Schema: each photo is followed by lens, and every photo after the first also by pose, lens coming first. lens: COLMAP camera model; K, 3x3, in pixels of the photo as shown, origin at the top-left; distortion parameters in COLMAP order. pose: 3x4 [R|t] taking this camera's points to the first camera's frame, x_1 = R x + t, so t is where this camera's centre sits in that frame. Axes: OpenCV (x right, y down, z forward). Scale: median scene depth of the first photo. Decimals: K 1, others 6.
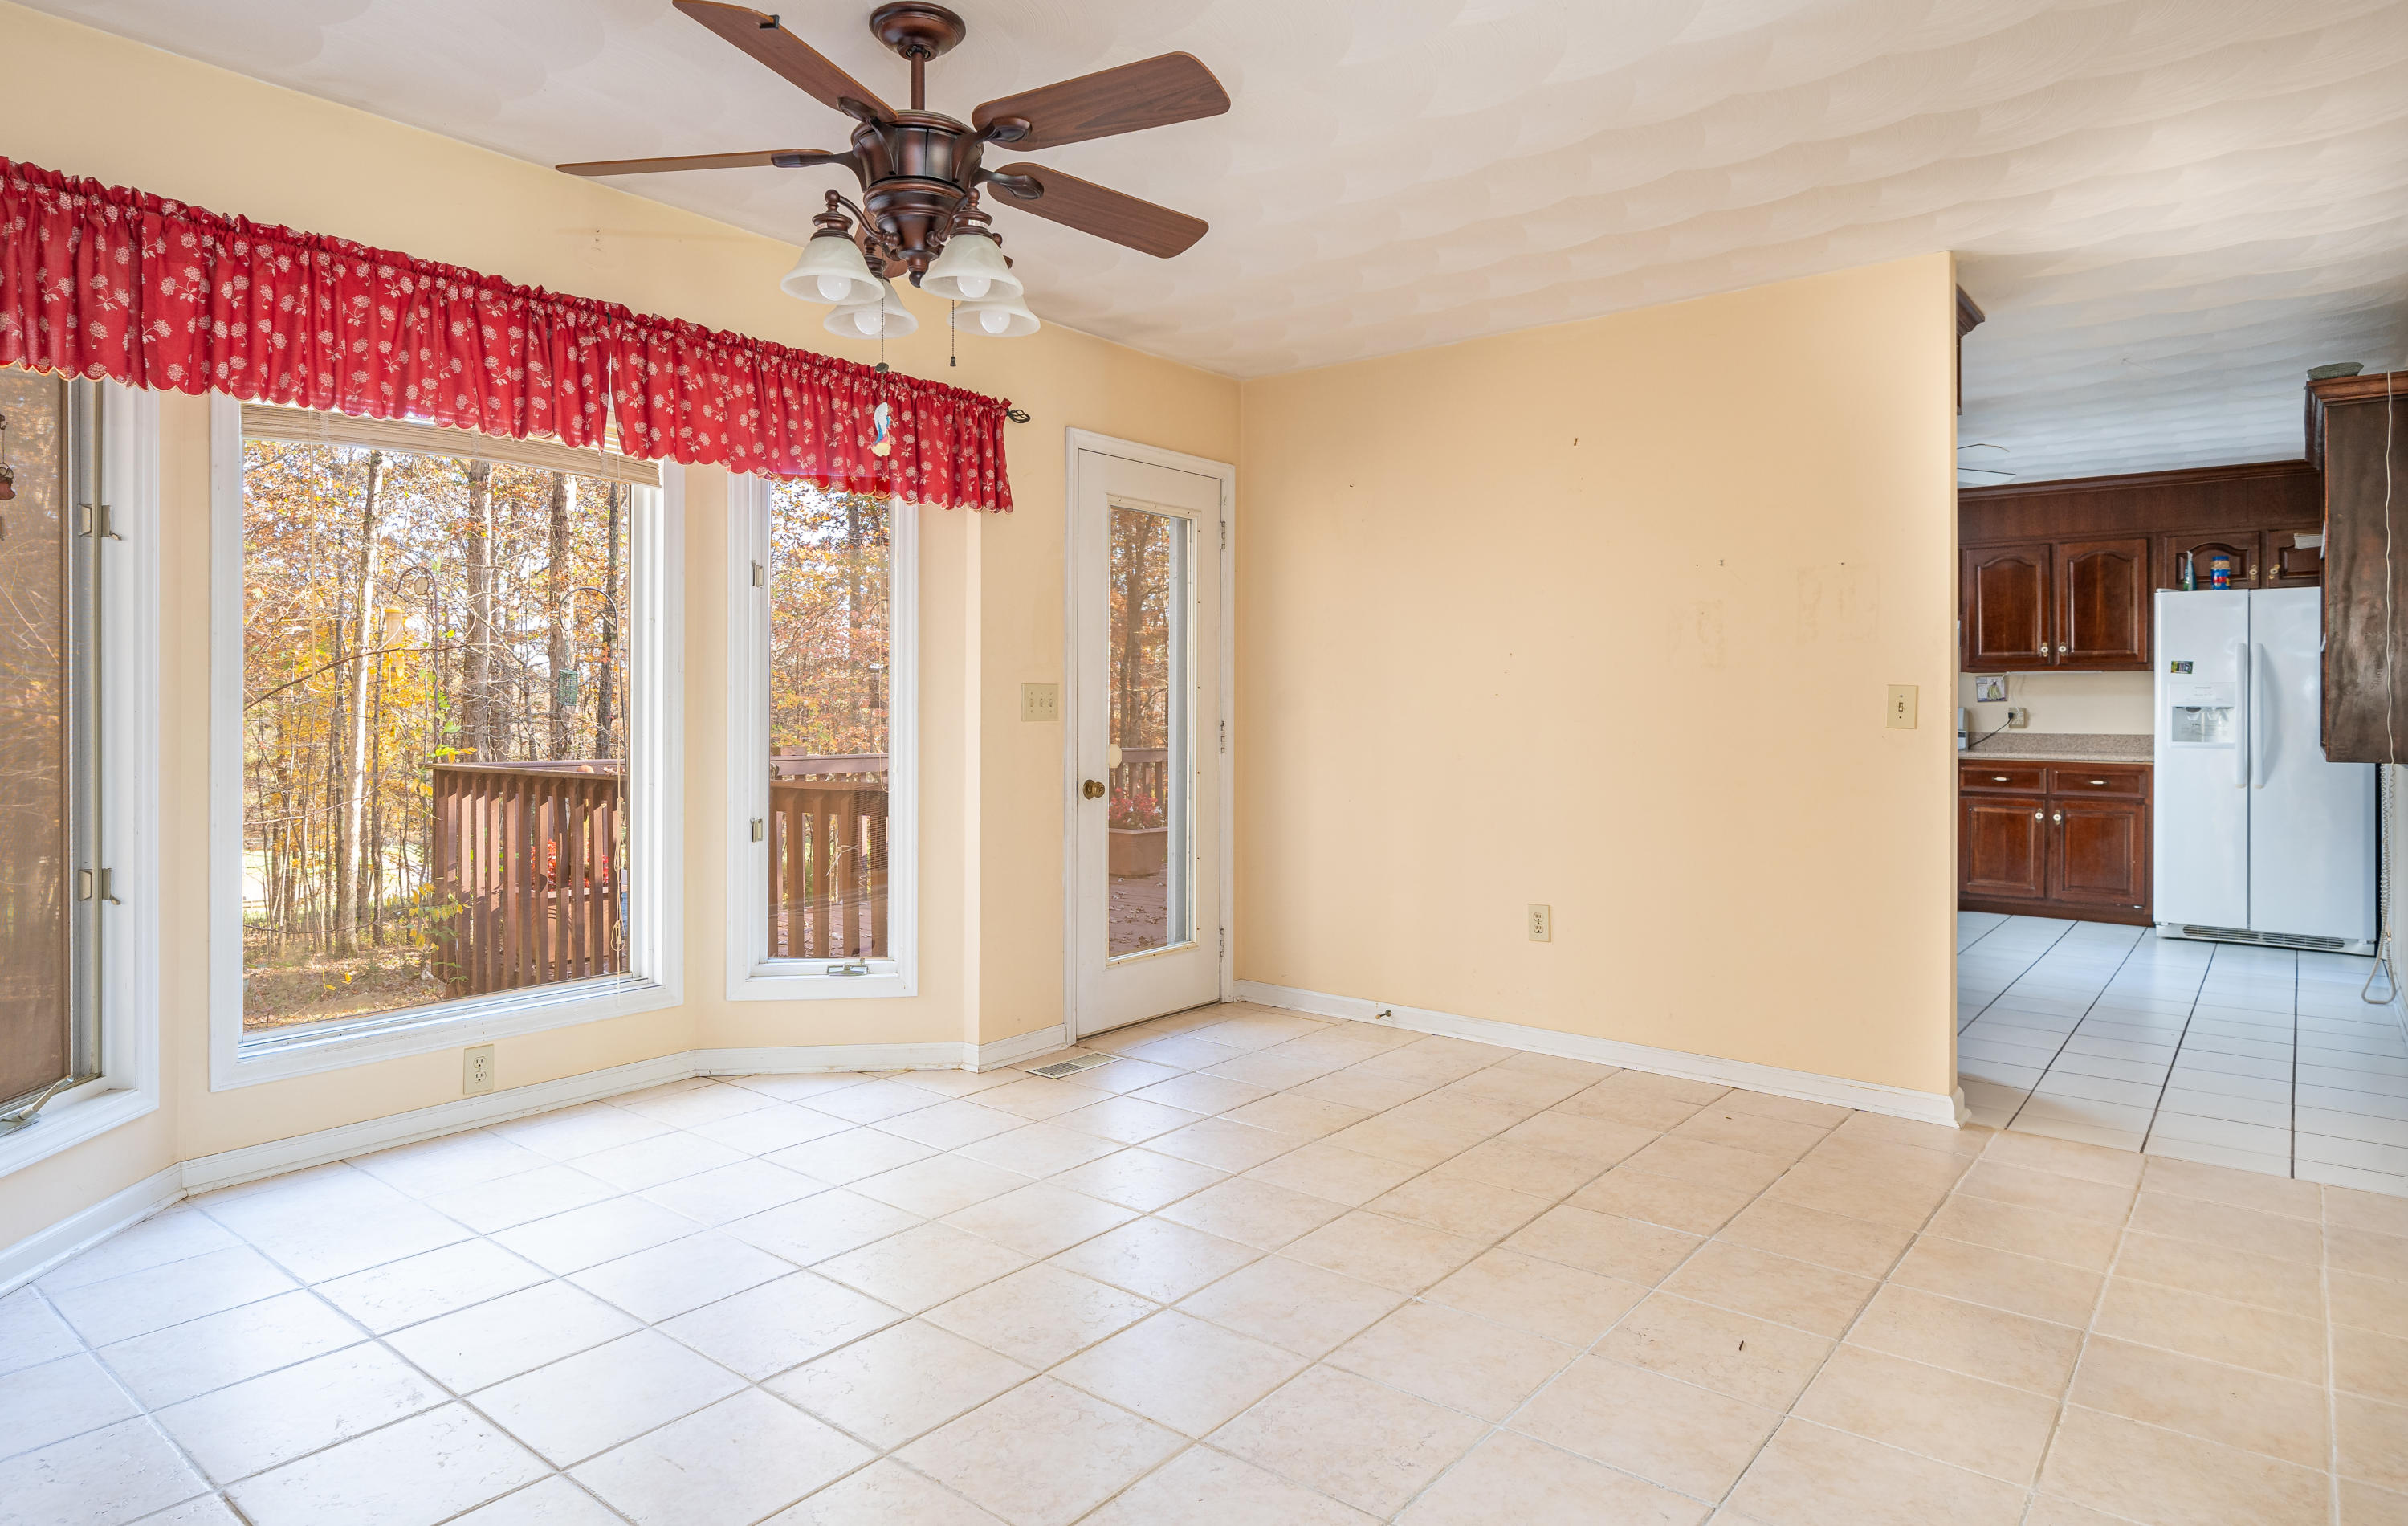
lens RADIAL K [[1377.0, 0, 1185.3], [0, 1377.0, 675.0], [0, 0, 1]] dist [0.023097, -0.000688]
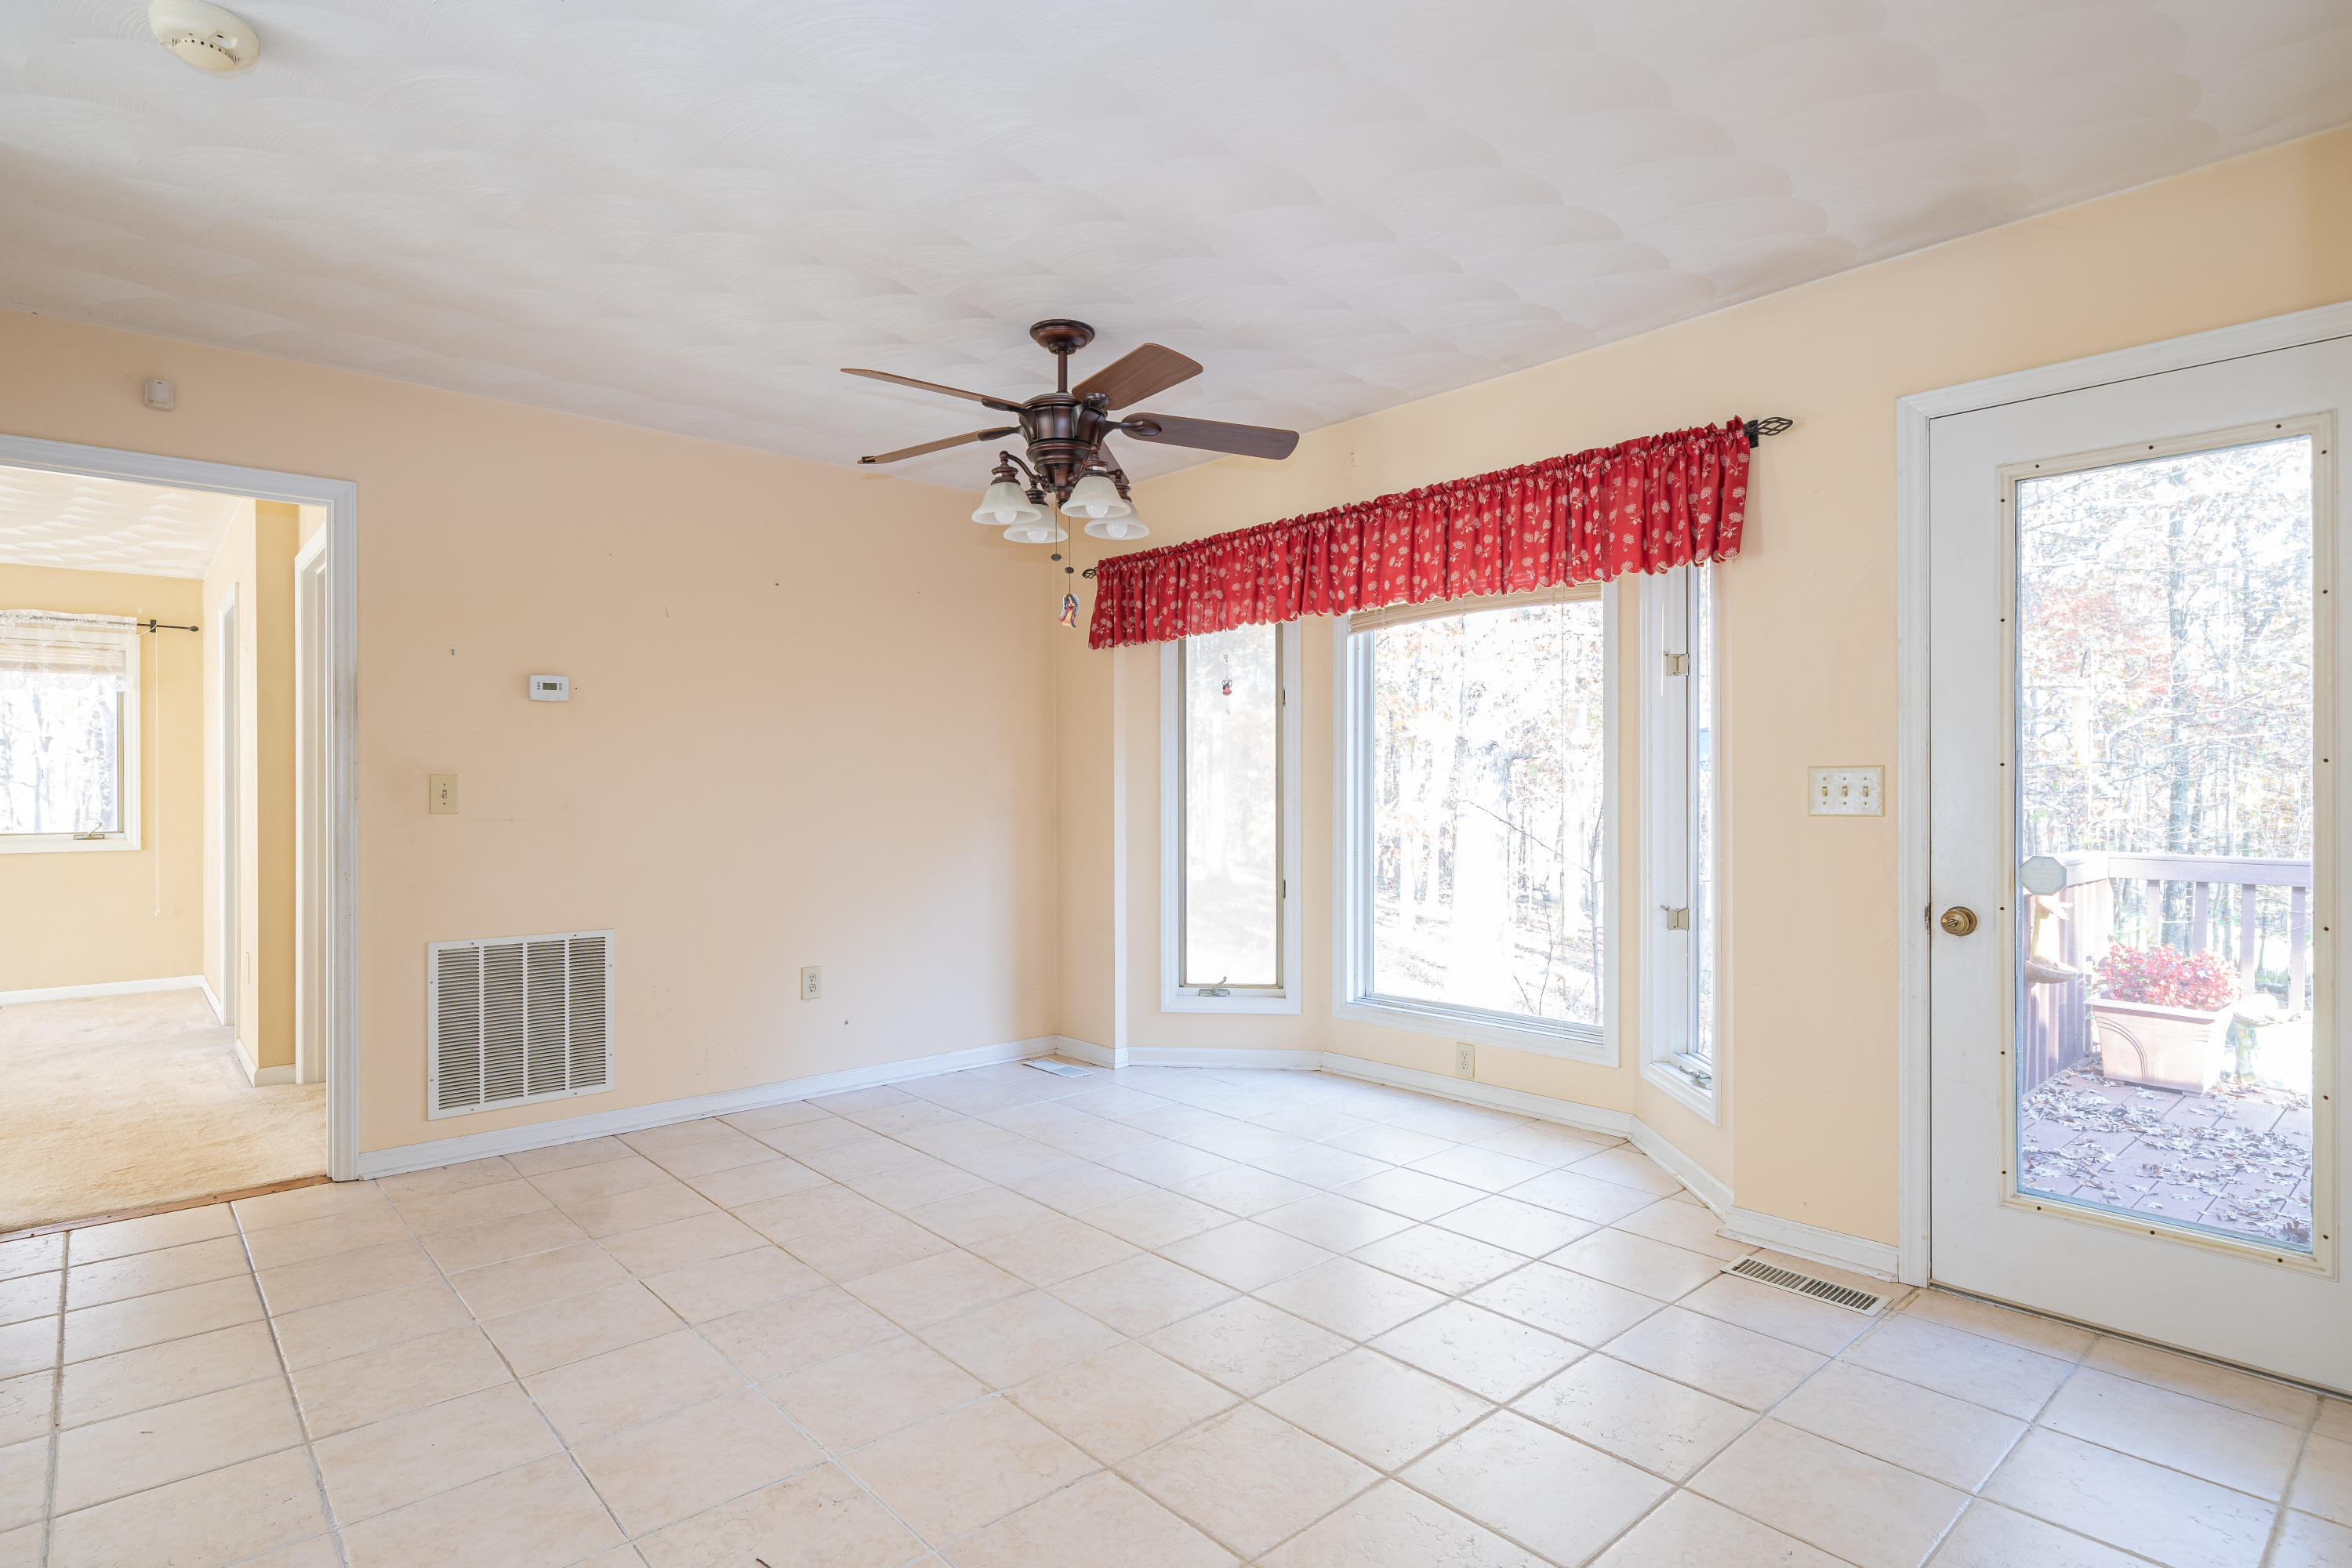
lens RADIAL K [[1202.1, 0, 1173.5], [0, 1202.1, 799.8], [0, 0, 1]] dist [-0.000311, 0.000074]
pose [[-0.156361, 0.005890, -0.987682, 0.838805], [0.021158, 0.999773, 0.002612, 0.019700], [0.987473, -0.020489, -0.156451, 1.066584]]
